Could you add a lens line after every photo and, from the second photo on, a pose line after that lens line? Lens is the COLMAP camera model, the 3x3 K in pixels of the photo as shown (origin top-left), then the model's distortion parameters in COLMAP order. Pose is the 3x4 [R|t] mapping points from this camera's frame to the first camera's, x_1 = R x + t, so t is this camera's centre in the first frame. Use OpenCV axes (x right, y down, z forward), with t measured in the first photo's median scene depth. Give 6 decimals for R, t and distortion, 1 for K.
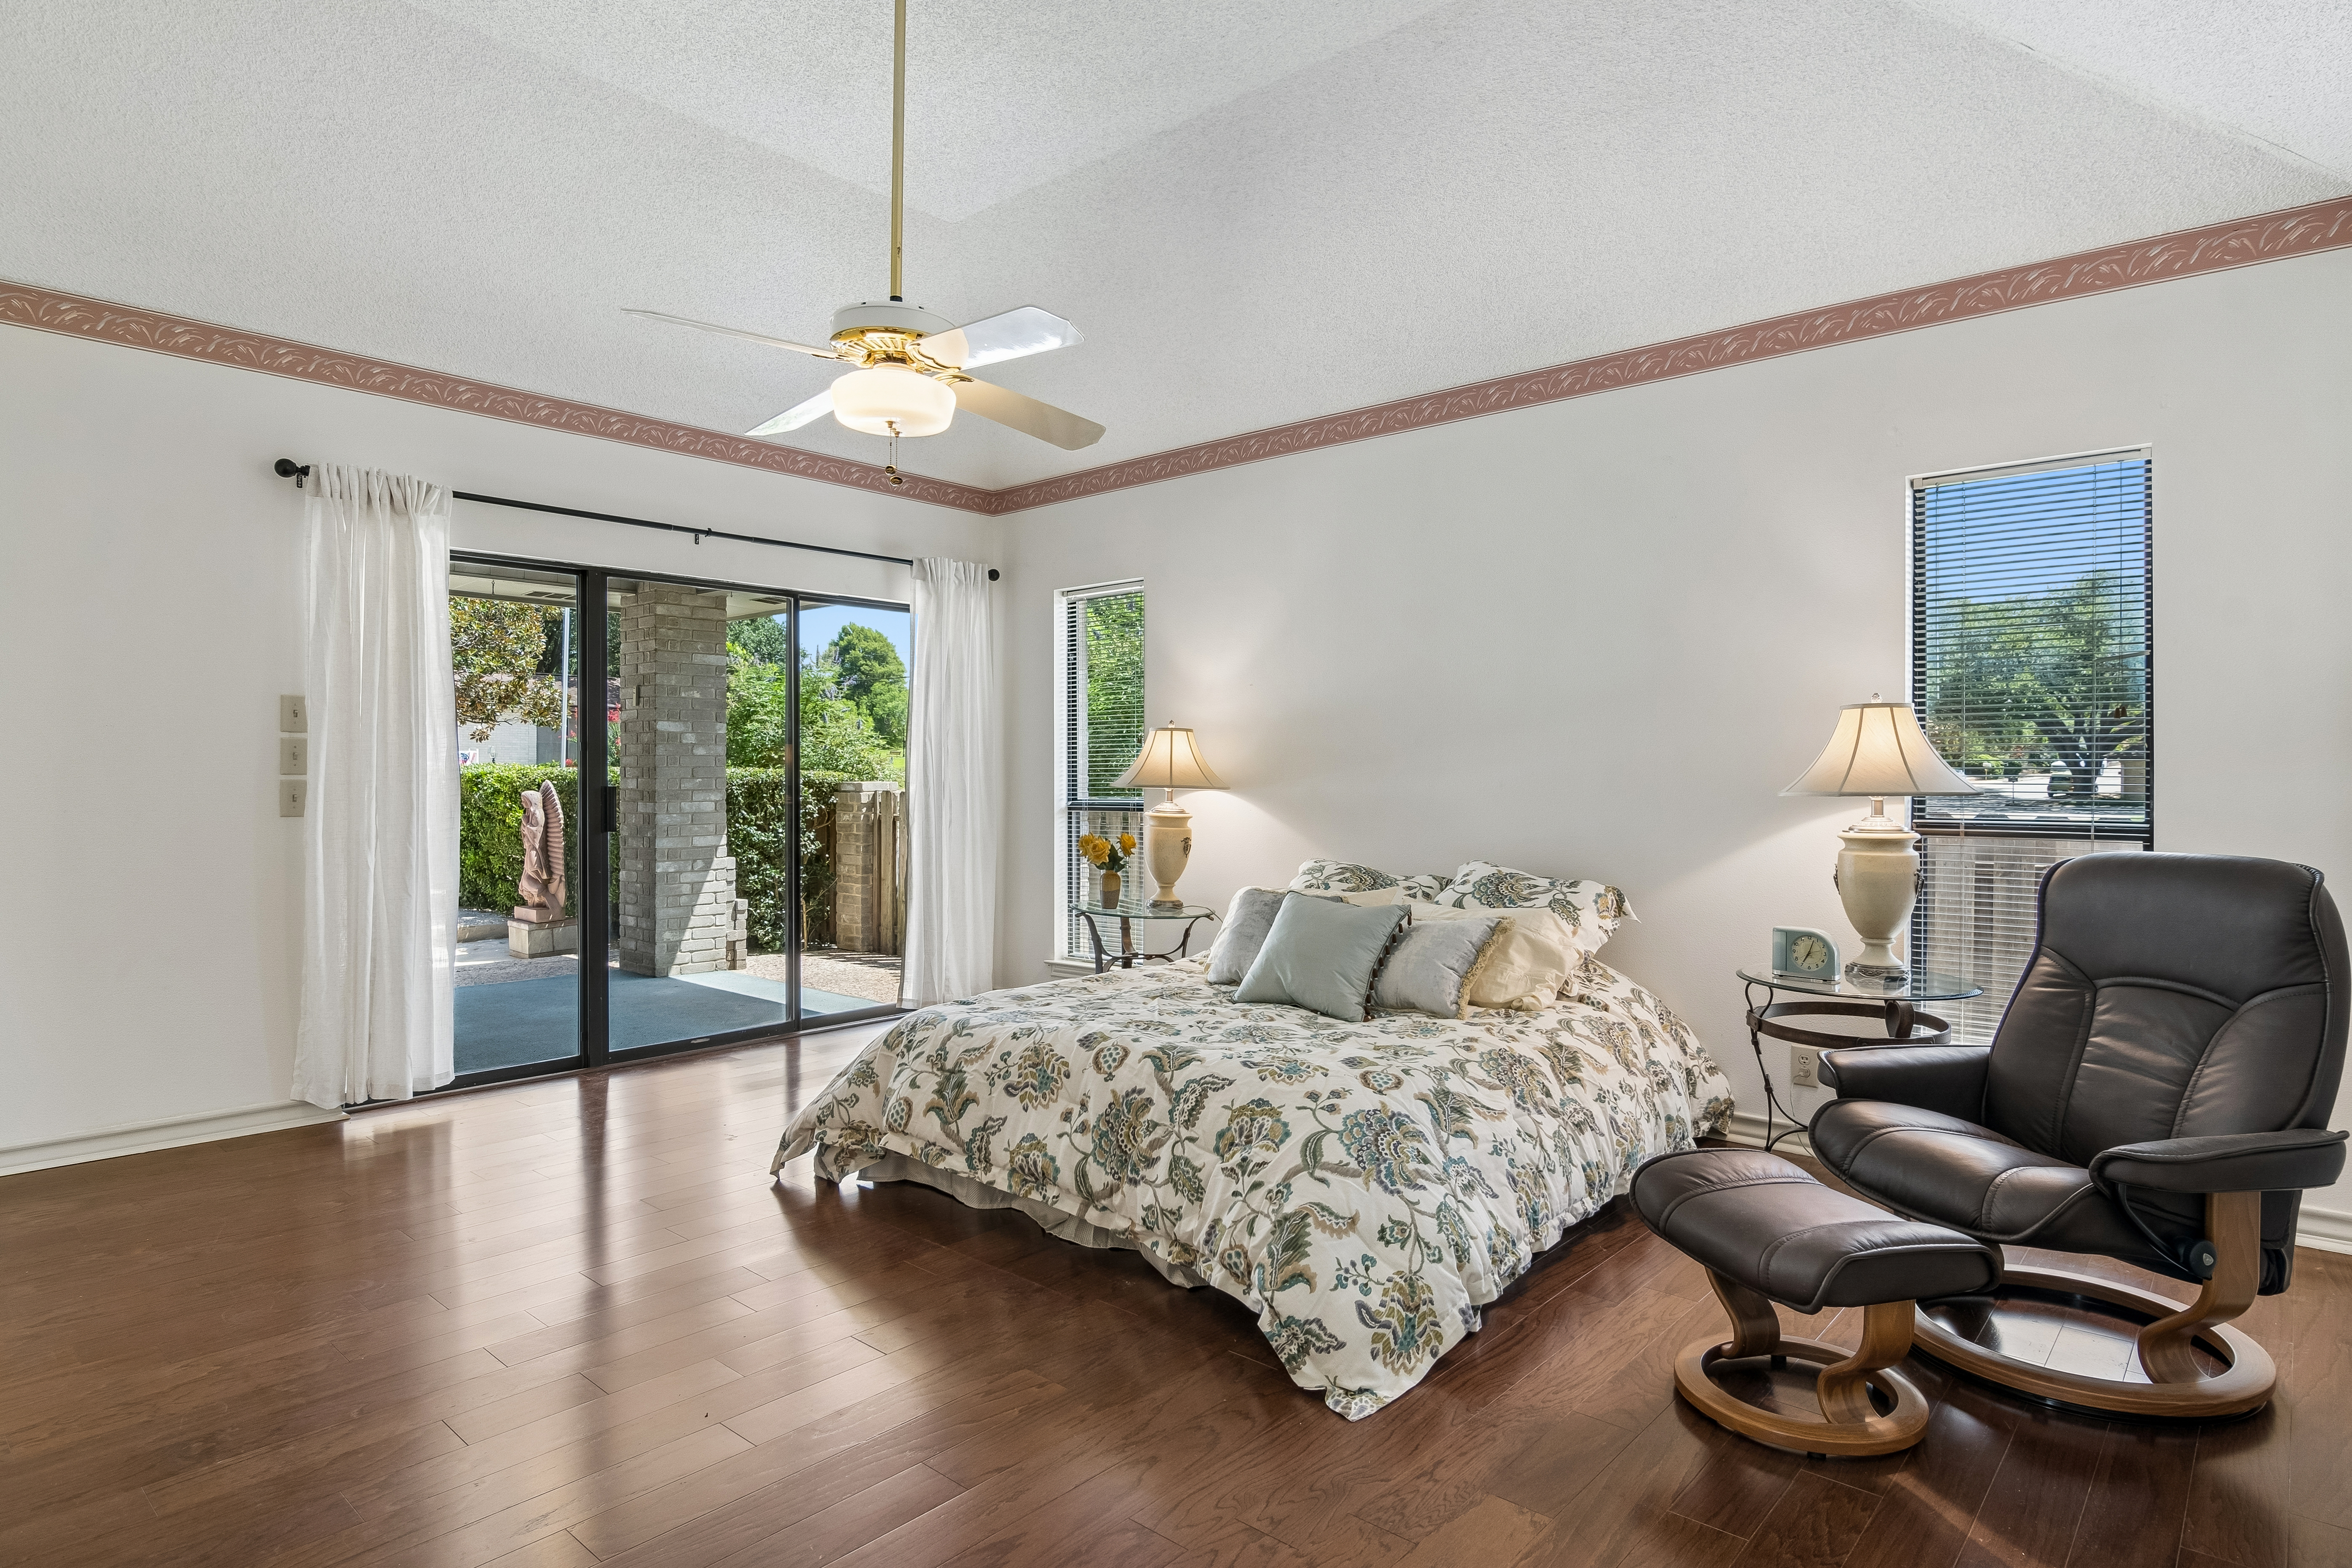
lens RADIAL K [[1297.7, 0, 1188.1], [0, 1297.7, 772.9], [0, 0, 1]] dist [0.003235, -0.000861]
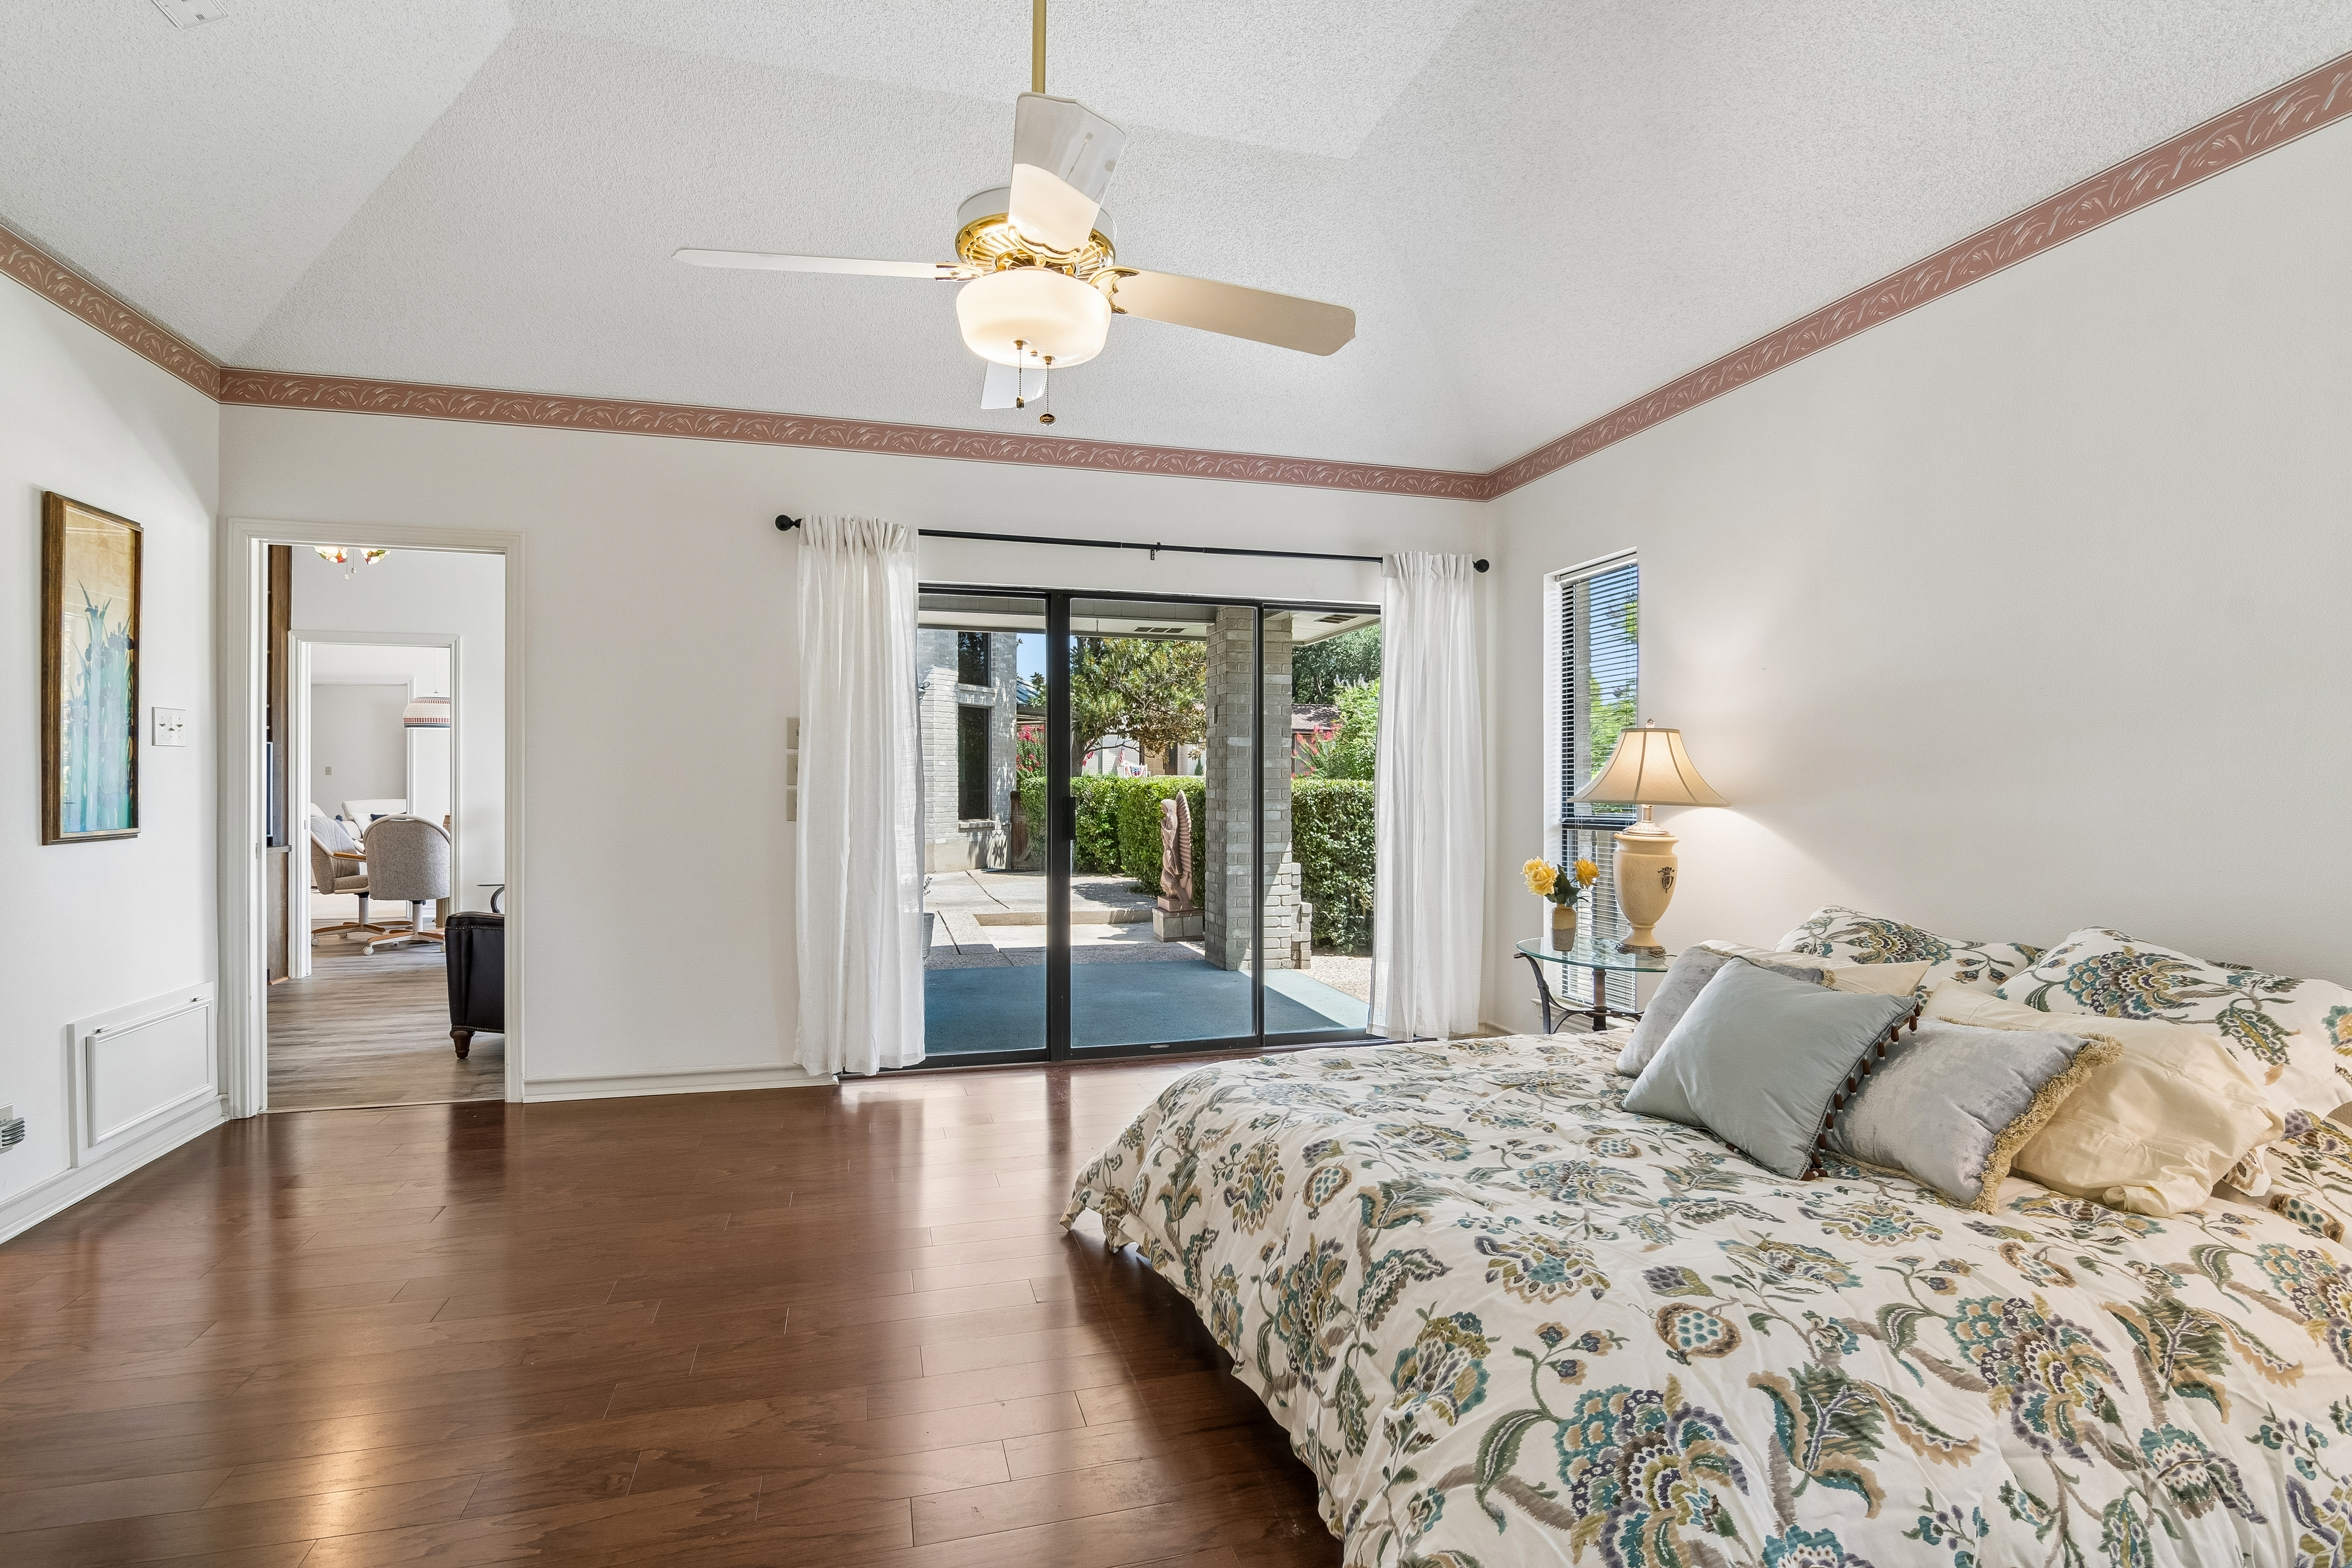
lens RADIAL K [[1141.6, 0, 1180.9], [0, 1141.6, 786.7], [0, 0, 1]] dist [-0.004062, -0.004495]
pose [[0.837502, 0.002706, -0.546427, 0.179619], [-0.001512, 0.999995, 0.002635, -0.000611], [0.546431, -0.001381, 0.837503, 0.359427]]
